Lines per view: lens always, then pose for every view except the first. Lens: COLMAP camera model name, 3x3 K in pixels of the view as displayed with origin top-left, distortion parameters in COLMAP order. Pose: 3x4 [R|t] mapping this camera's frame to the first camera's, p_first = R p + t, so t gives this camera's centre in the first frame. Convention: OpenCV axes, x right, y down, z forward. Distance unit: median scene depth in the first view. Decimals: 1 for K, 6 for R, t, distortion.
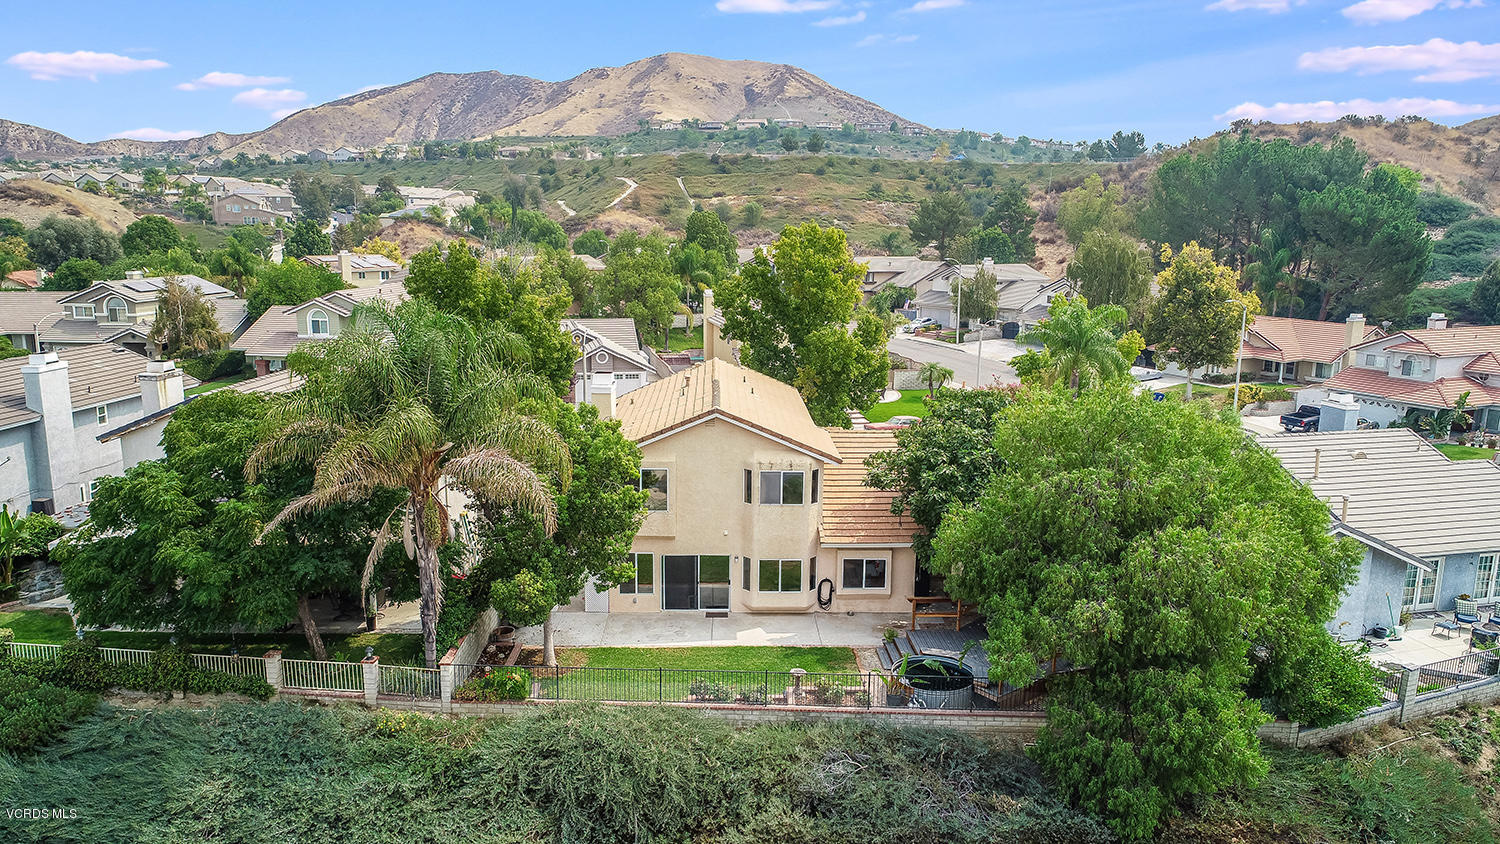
lens RADIAL K [[1006.4, 0, 750.0], [0, 1006.4, 422.0], [0, 0, 1]] dist [0.000129, -0.002776]
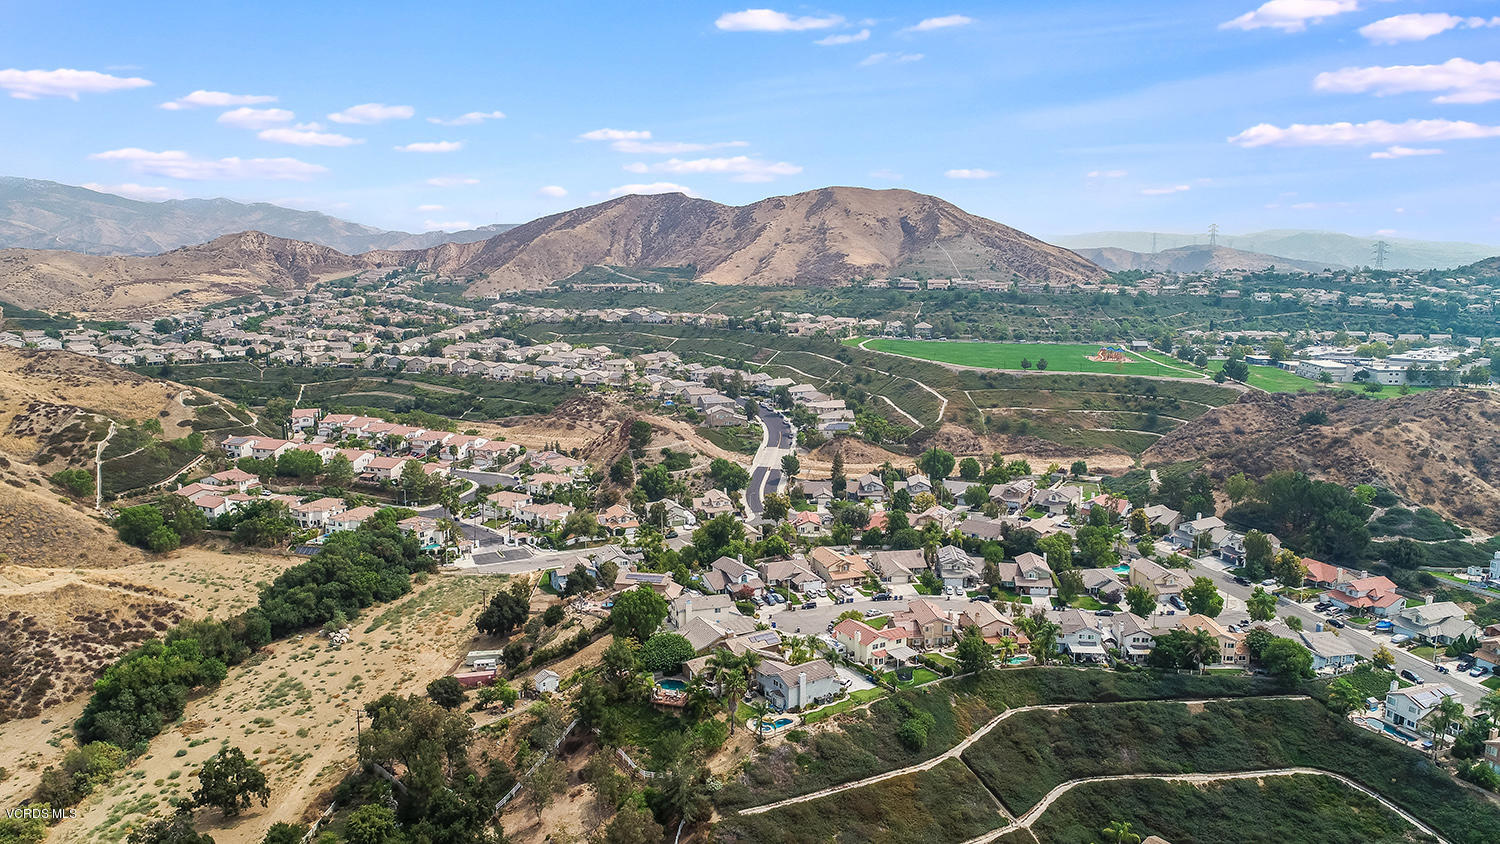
lens RADIAL K [[999.8, 0, 750.0], [0, 999.8, 422.0], [0, 0, 1]] dist [-0.002293, -0.002627]
pose [[0.998037, -0.002874, -0.062560, -2.728653], [0.001486, 0.999752, -0.022225, -1.281156], [0.062608, 0.022088, 0.997794, -5.847468]]
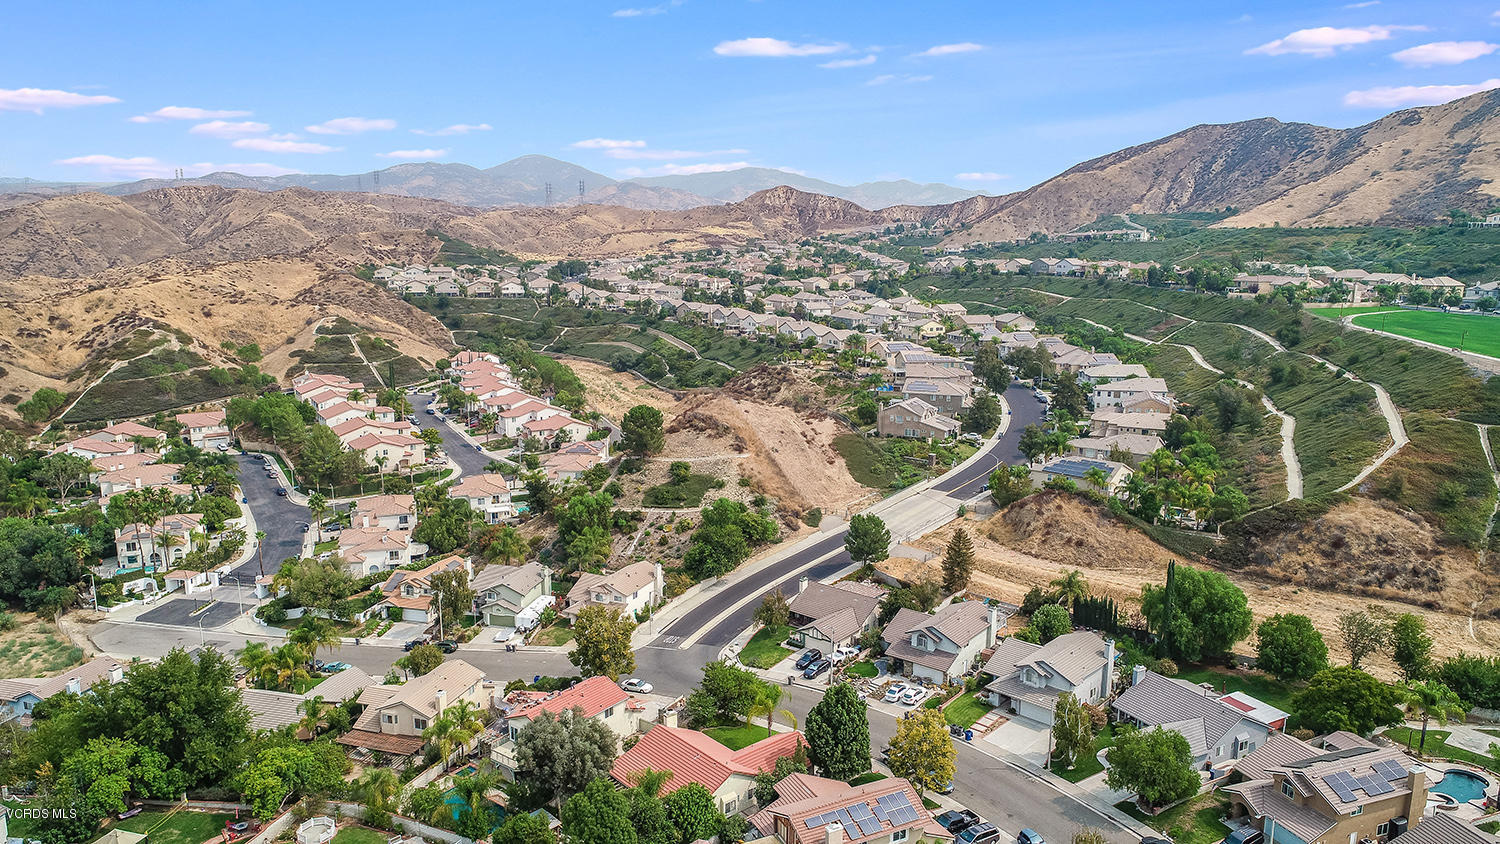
lens RADIAL K [[1003.9, 0, 750.0], [0, 1003.9, 422.0], [0, 0, 1]] dist [-0.002519, 0.000149]
pose [[0.756228, 0.110053, -0.644987, -0.080443], [-0.117244, 0.992591, 0.031899, -1.743251], [0.643718, 0.051498, 0.763528, 1.507055]]
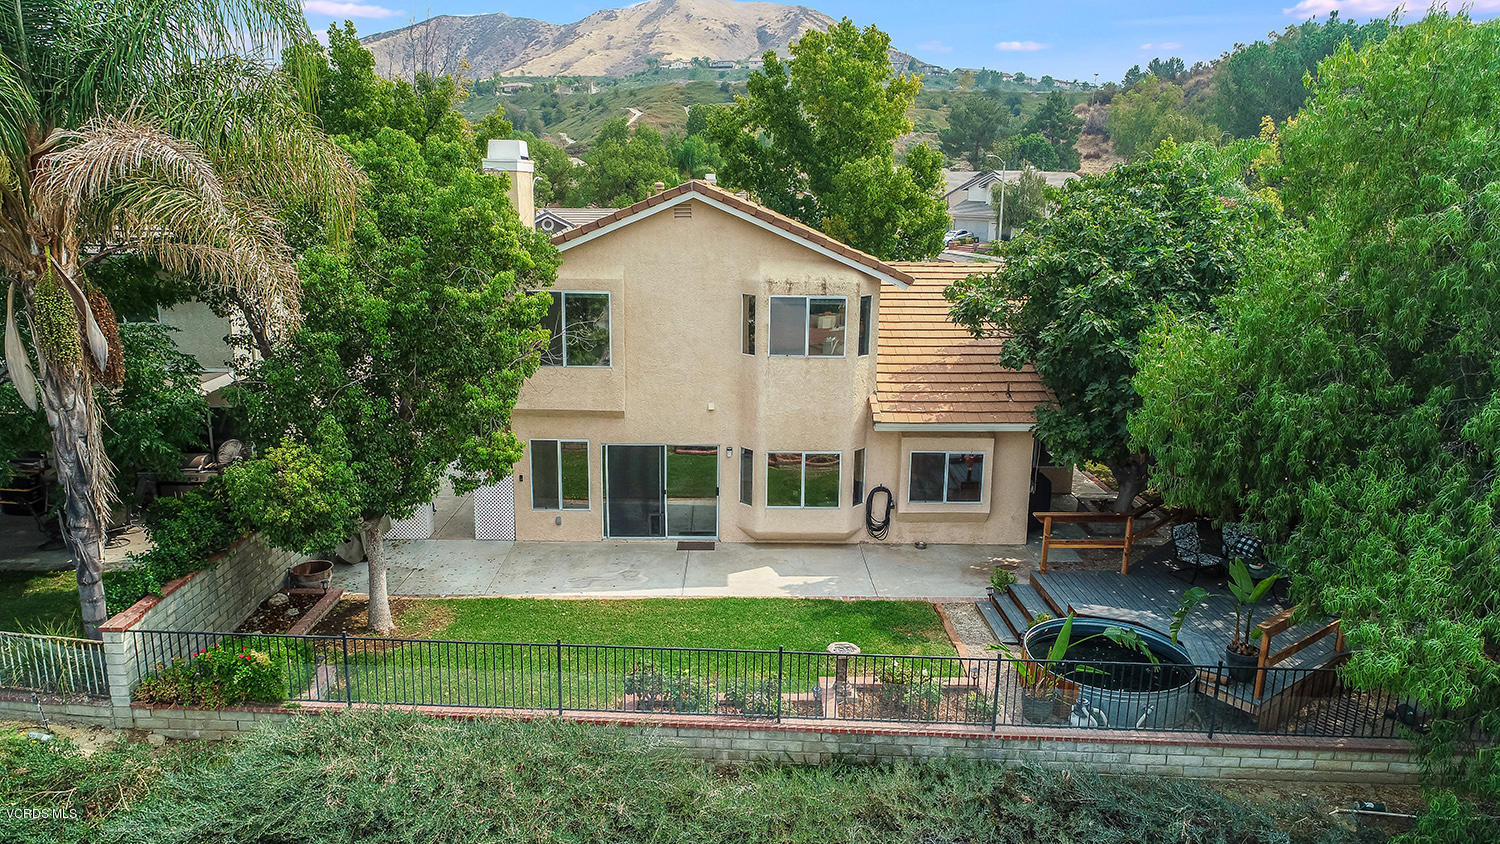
lens RADIAL K [[1003.9, 0, 750.0], [0, 1003.9, 422.0], [0, 0, 1]] dist [-0.002519, 0.000149]
pose [[0.999927, 0.005530, -0.010738, 0.004893], [-0.005058, 0.999042, 0.043480, 0.092611], [0.010968, -0.043422, 0.998997, 0.411253]]
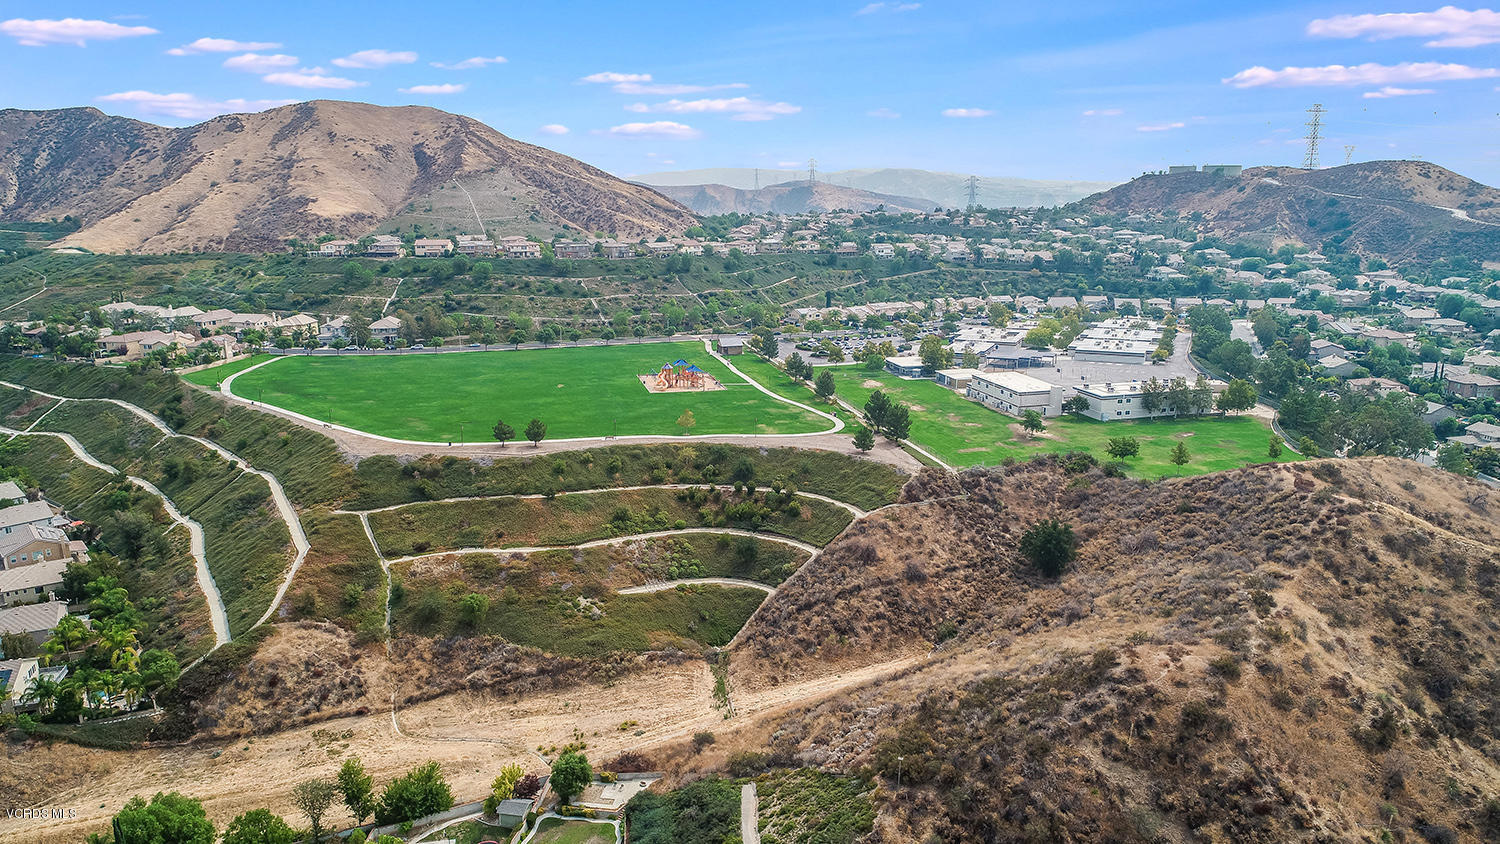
lens RADIAL K [[1003.9, 0, 750.0], [0, 1003.9, 422.0], [0, 0, 1]] dist [-0.002519, 0.000149]
pose [[0.952536, -0.089341, 0.291021, -0.048738], [0.077618, 0.995647, 0.051605, -2.735706], [-0.294365, -0.026567, 0.955324, 1.500140]]
